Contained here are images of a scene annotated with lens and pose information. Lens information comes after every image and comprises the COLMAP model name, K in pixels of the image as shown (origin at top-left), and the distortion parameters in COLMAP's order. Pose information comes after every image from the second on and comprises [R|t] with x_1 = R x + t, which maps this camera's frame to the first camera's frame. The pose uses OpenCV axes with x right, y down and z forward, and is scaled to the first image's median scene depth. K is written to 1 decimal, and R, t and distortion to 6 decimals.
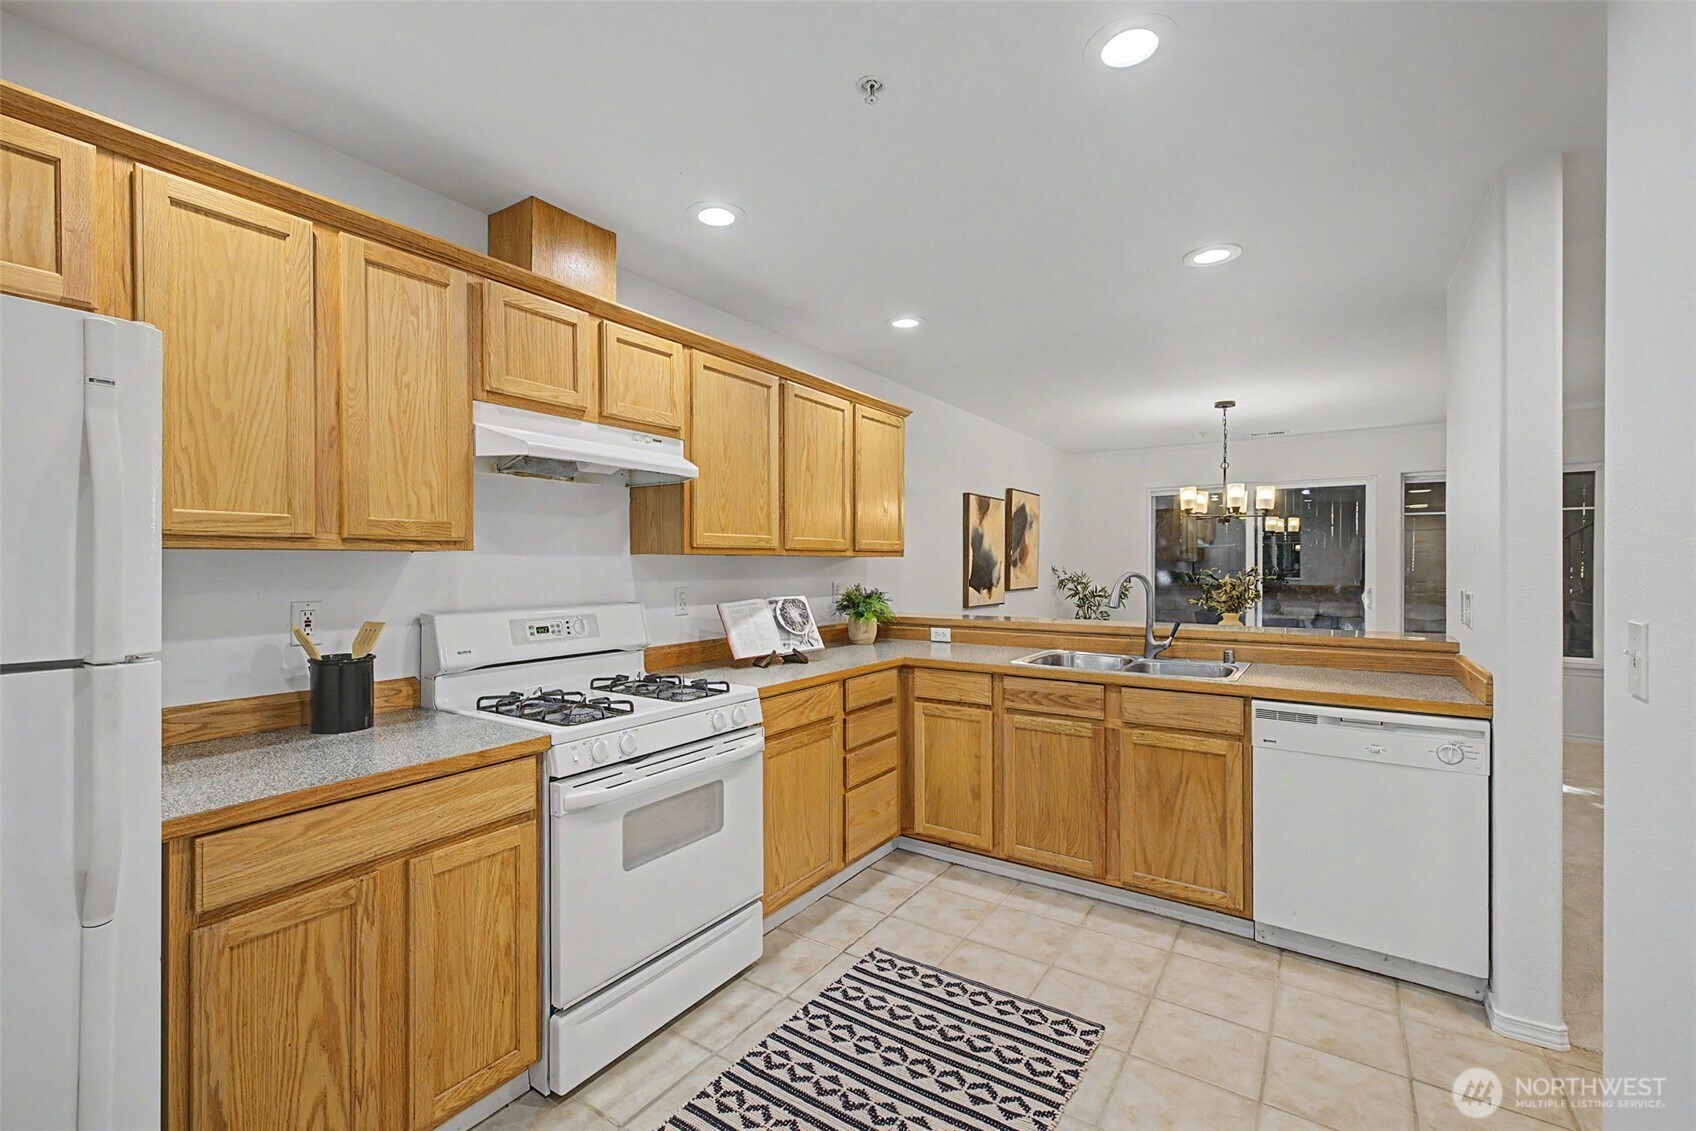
lens RADIAL K [[733.8, 0, 845.1], [0, 733.8, 562.8], [0, 0, 1]] dist [-0.030311, -0.000813]
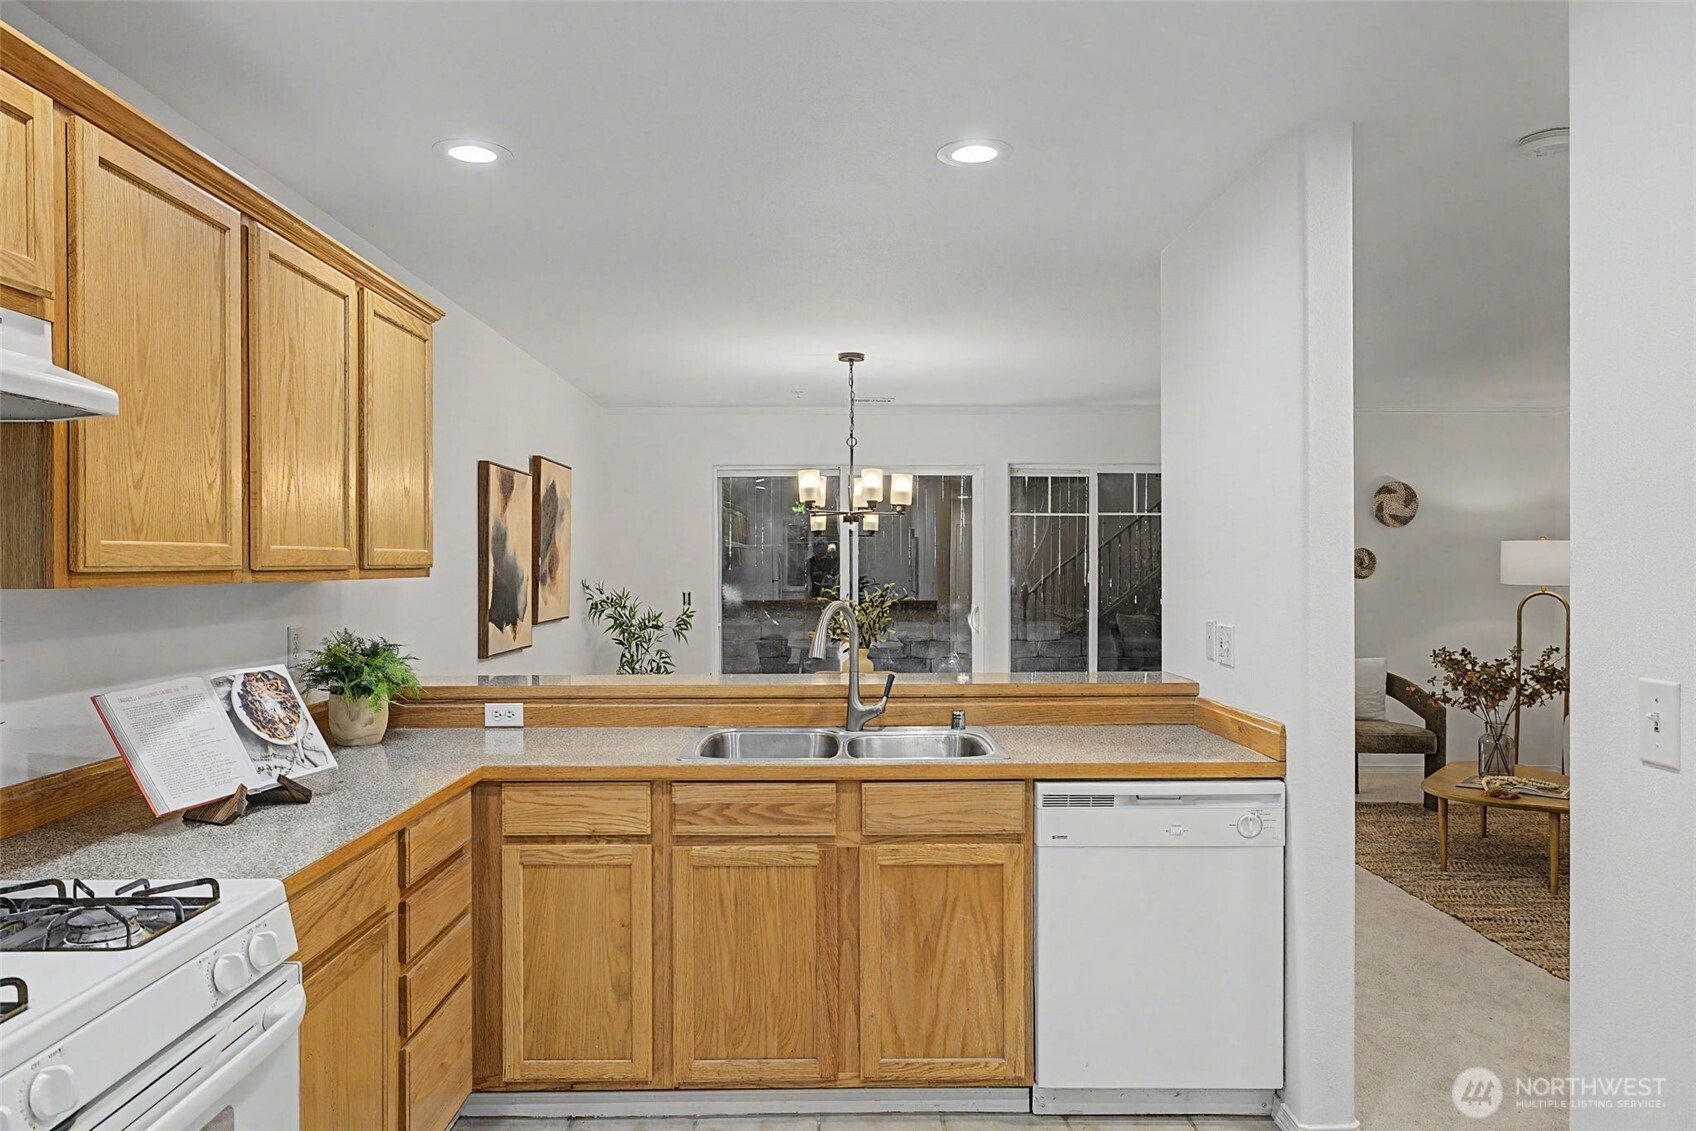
lens RADIAL K [[1114.7, 0, 852.6], [0, 1114.7, 561.0], [0, 0, 1]] dist [-0.025798, -0.000393]
pose [[0.801247, 0.001397, 0.598332, -0.204267], [-0.001612, 0.999999, -0.000176, -0.025741], [-0.598331, -0.000823, 0.801249, 0.183386]]
